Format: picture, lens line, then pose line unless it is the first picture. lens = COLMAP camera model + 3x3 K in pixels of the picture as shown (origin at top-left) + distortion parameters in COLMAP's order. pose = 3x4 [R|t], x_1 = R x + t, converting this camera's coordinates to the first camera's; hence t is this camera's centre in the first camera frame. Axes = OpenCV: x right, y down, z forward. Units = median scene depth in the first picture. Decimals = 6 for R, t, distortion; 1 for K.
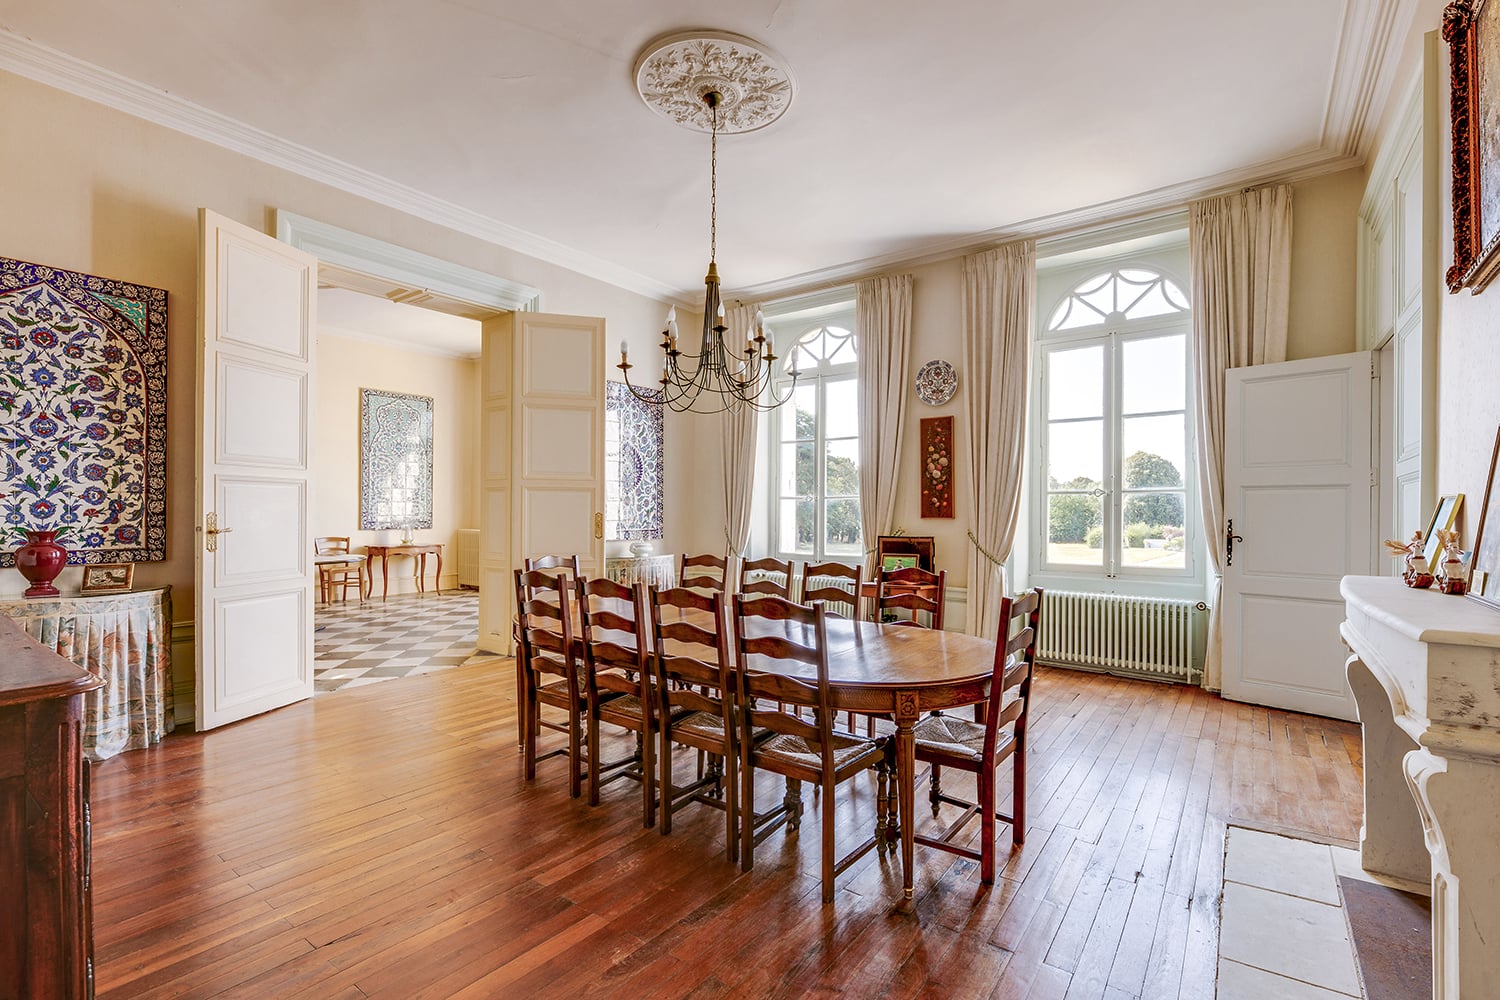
lens RADIAL K [[614.2, 0, 772.6], [0, 614.2, 513.2], [0, 0, 1]] dist [-0.005743, 0.000223]
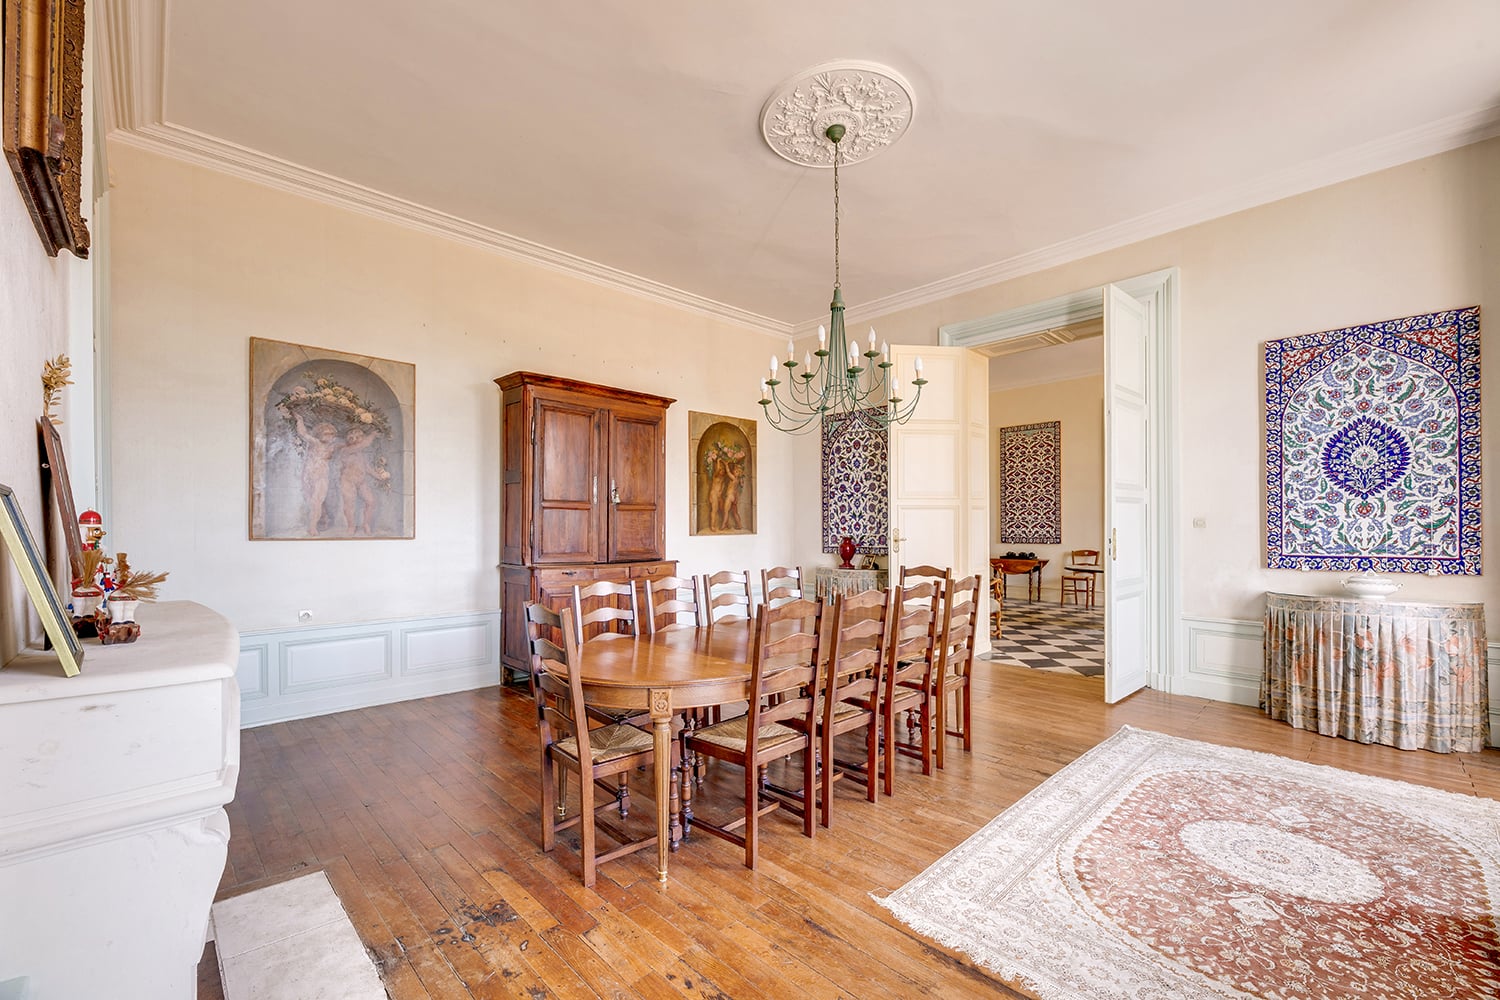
lens RADIAL K [[614.2, 0, 775.6], [0, 614.2, 533.2], [0, 0, 1]] dist [-0.005743, 0.000223]
pose [[-0.114508, 0.008063, -0.993390, 0.892228], [0.000225, 0.999967, 0.008090, -0.001725], [0.993422, 0.000703, -0.114506, 0.923913]]
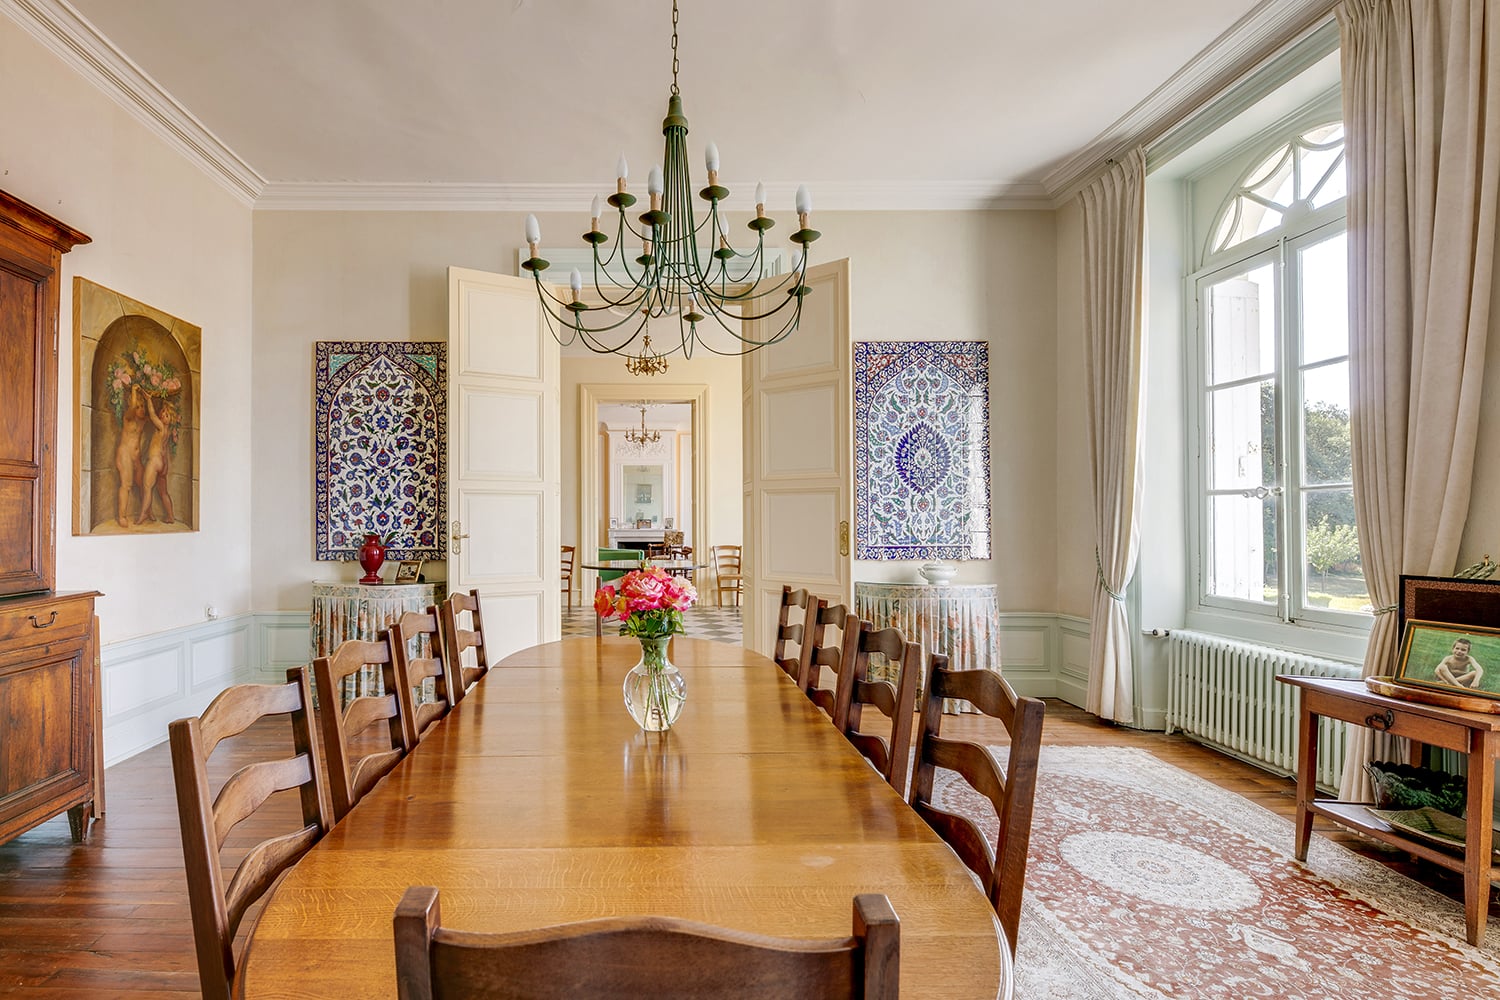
lens RADIAL K [[687.9, 0, 656.7], [0, 687.9, 517.1], [0, 0, 1]] dist [0.001844, 0.001139]
pose [[0.612284, -0.006030, -0.790615, 0.391627], [0.000414, 0.999973, -0.007307, 0.000685], [0.790638, 0.004147, 0.612270, 0.516140]]
